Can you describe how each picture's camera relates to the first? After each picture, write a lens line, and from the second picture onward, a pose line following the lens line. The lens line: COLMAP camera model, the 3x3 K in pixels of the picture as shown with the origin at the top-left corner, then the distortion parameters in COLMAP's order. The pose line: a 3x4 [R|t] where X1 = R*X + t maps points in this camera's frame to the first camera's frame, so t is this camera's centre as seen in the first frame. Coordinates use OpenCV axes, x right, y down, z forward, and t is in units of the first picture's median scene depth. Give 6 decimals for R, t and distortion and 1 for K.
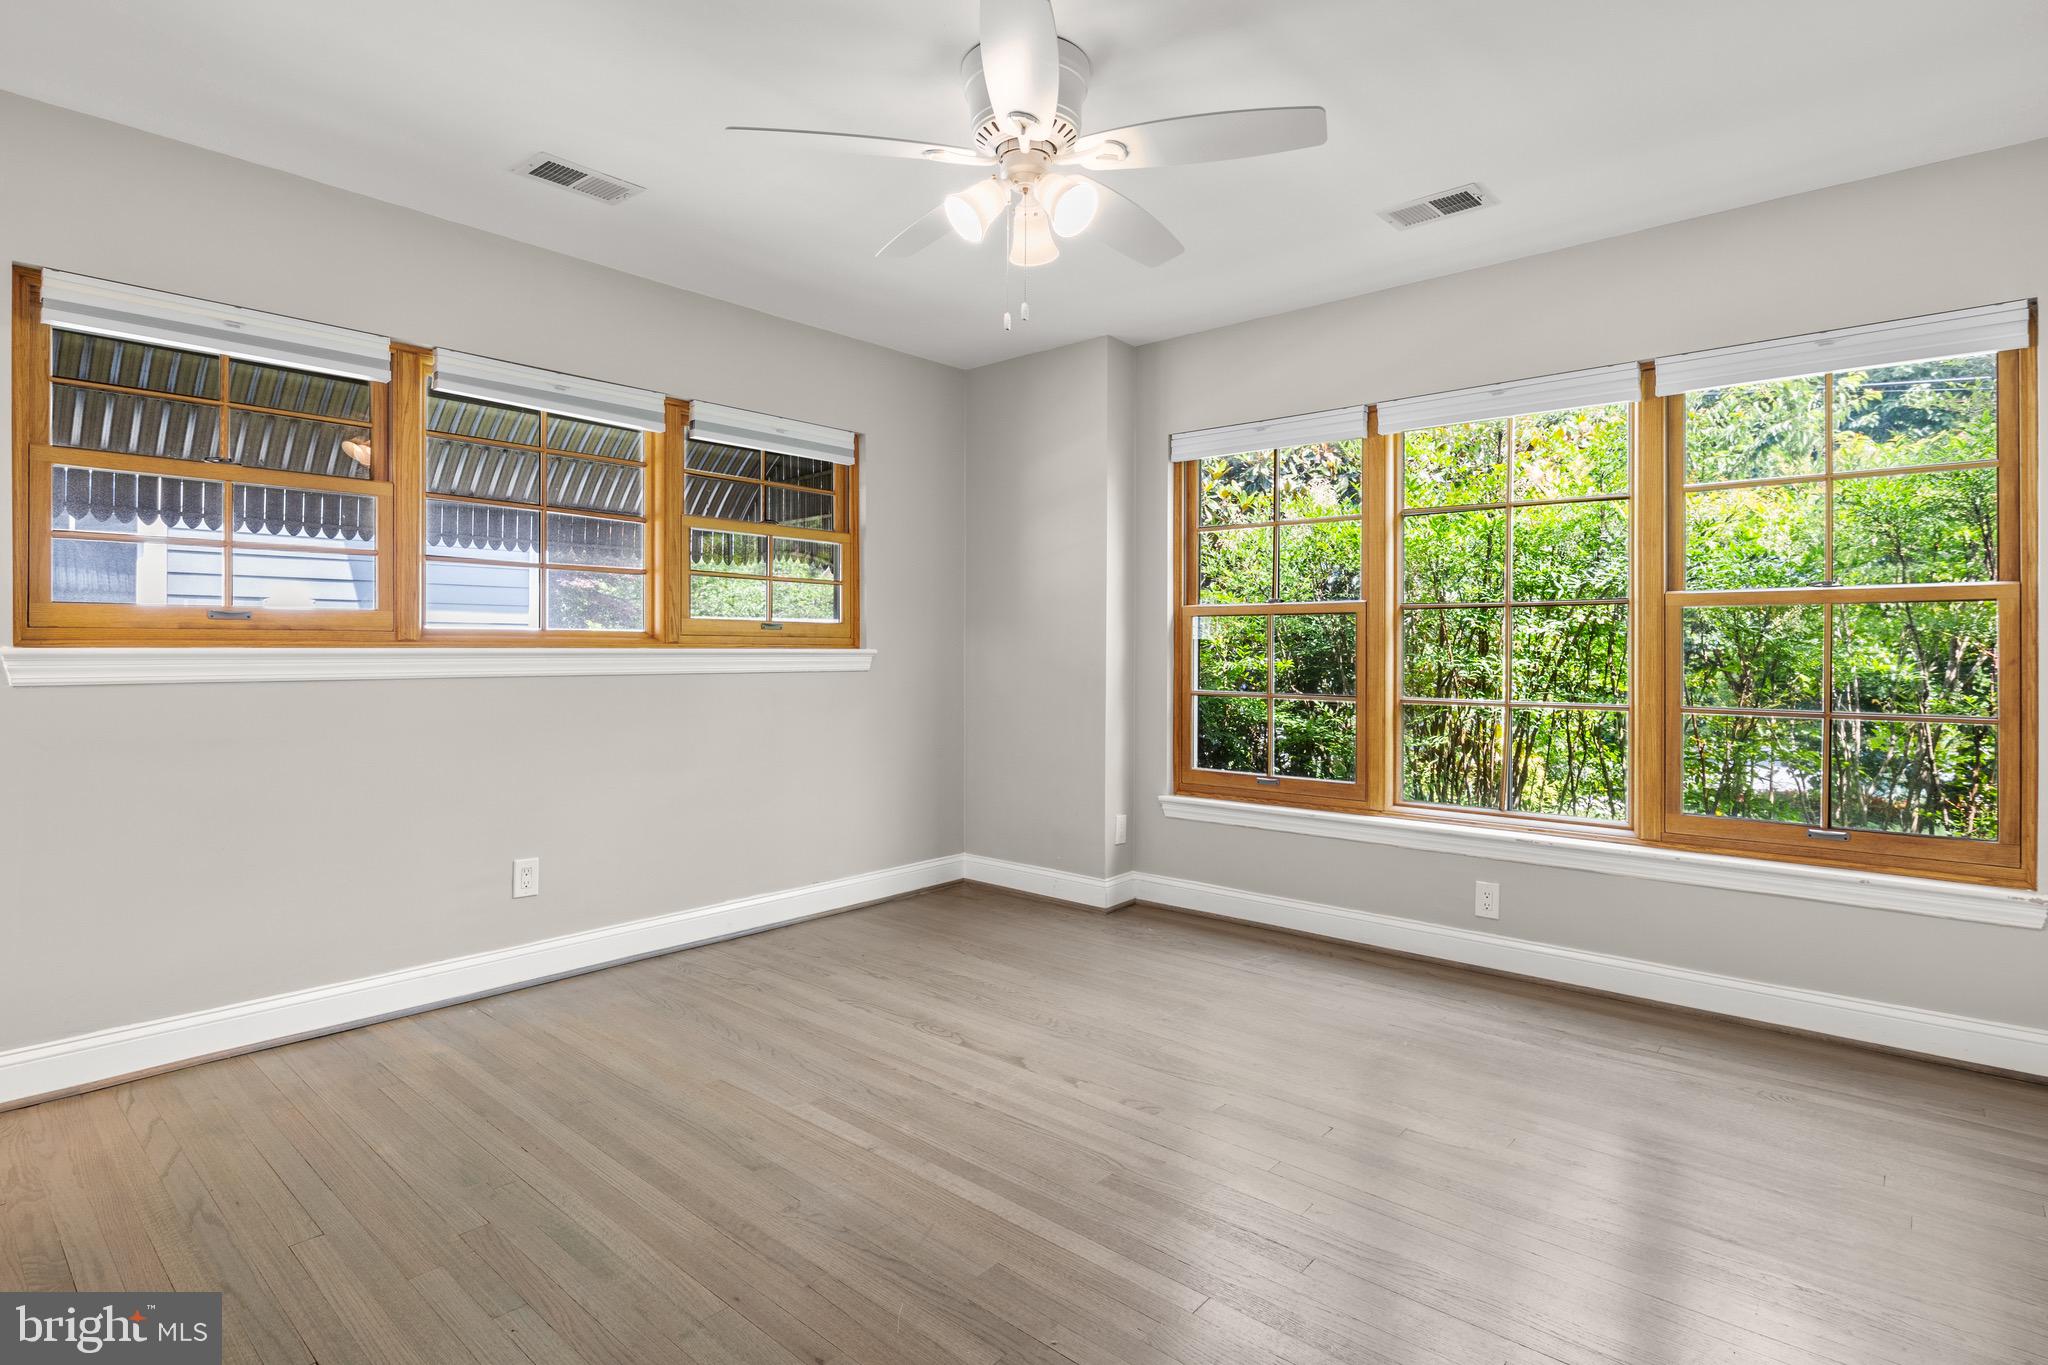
lens RADIAL K [[1035.1, 0, 1023.9], [0, 1035.1, 648.4], [0, 0, 1]] dist [-0.015446, -0.000089]
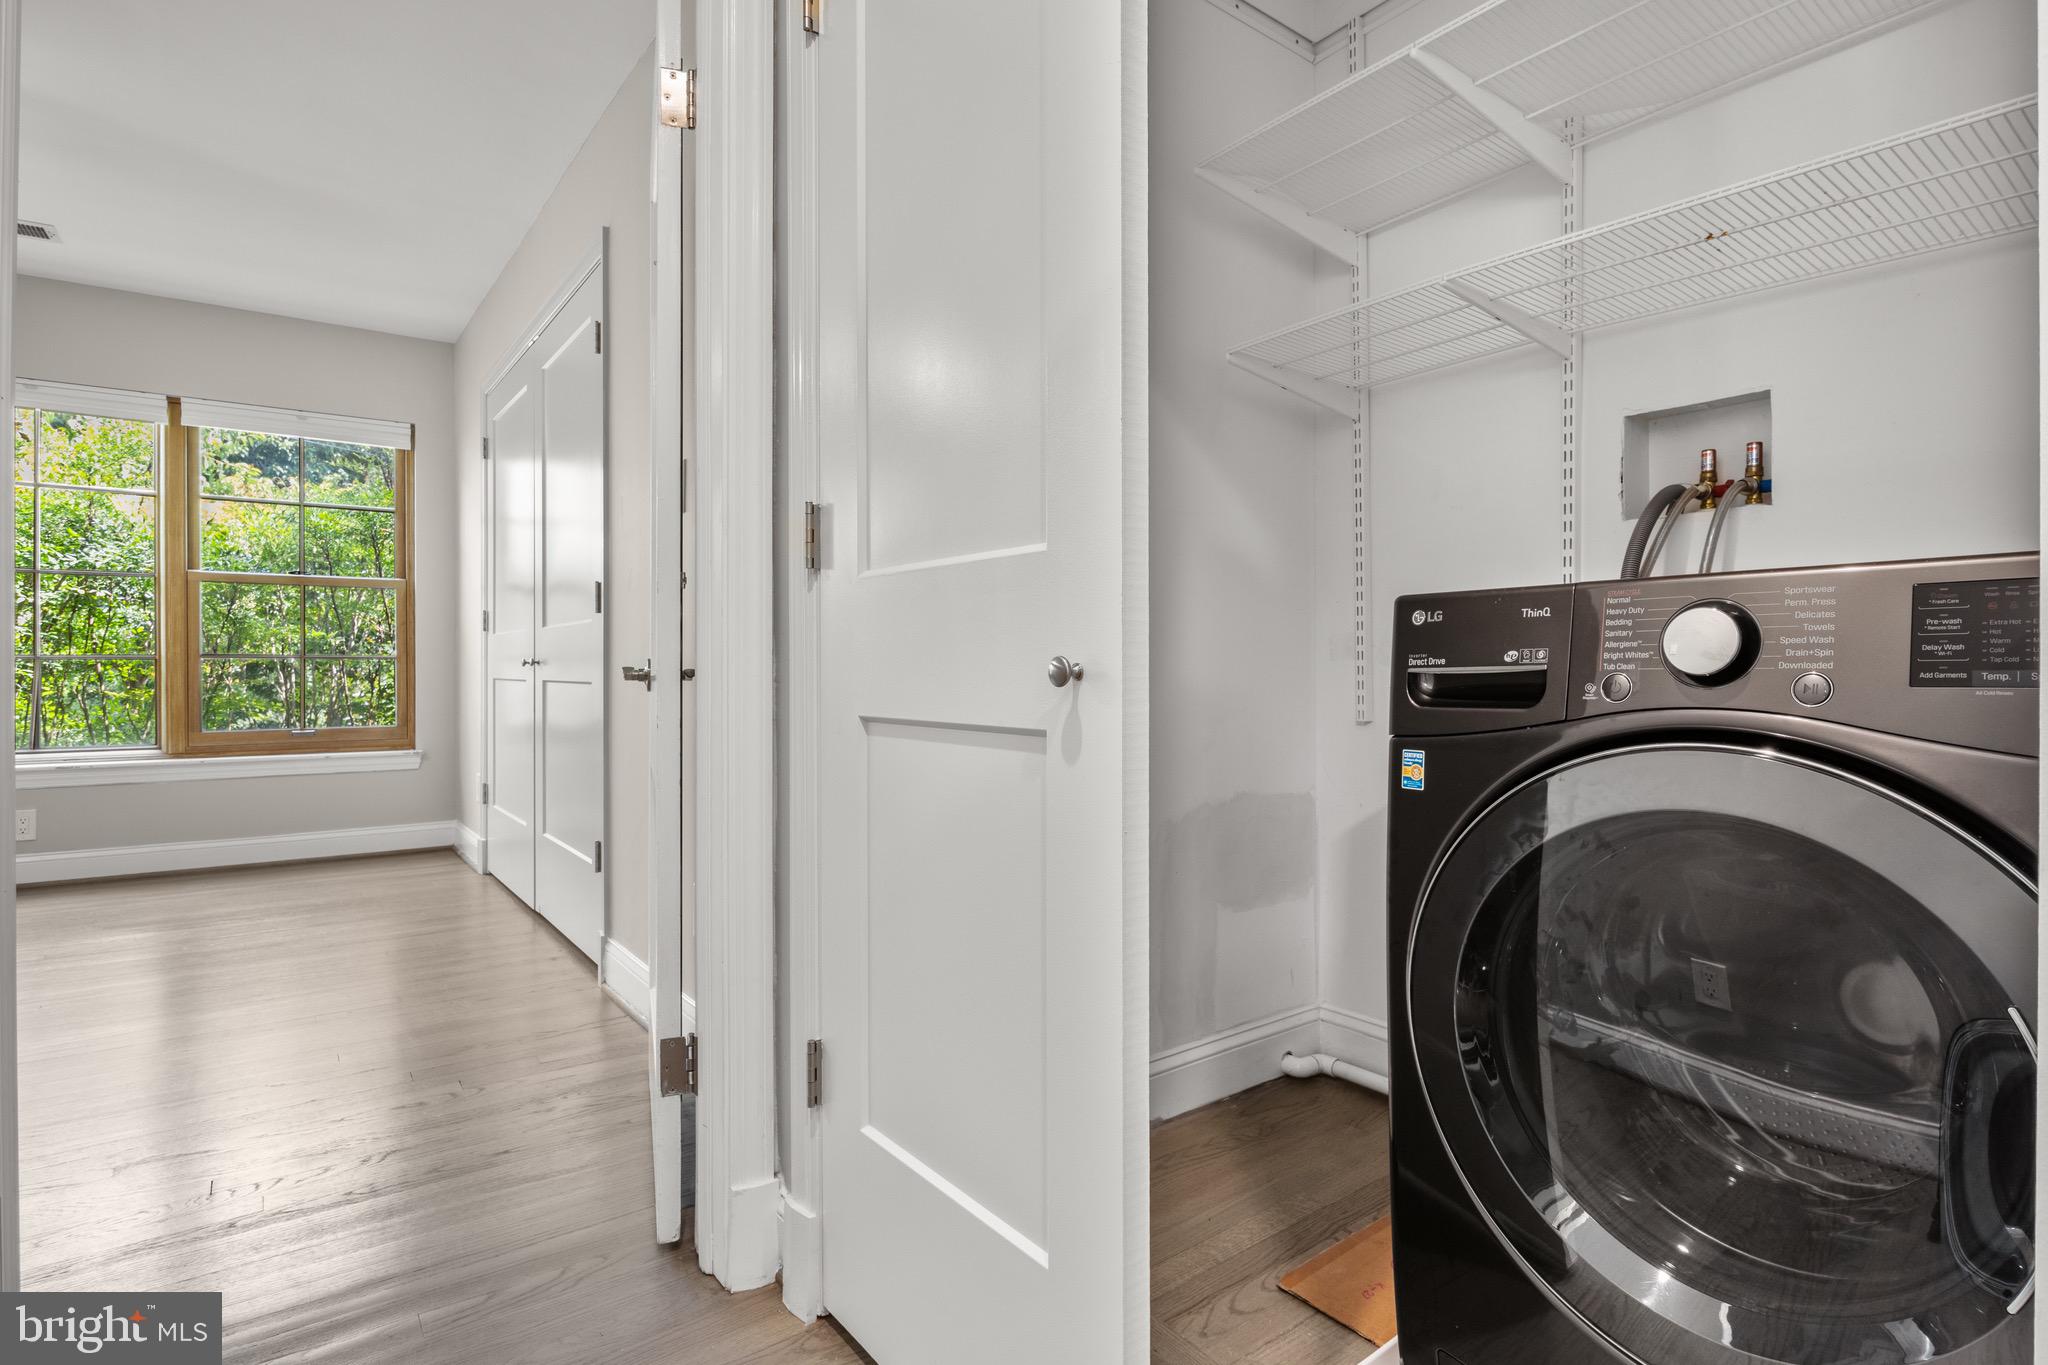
lens RADIAL K [[1035.1, 0, 1027.6], [0, 1035.1, 672.1], [0, 0, 1]] dist [-0.015446, -0.000089]
pose [[0.192264, -0.006258, 0.981323, -0.492274], [-0.000687, 0.999979, 0.006511, 0.070076], [-0.981343, -0.001926, 0.192256, -0.351182]]
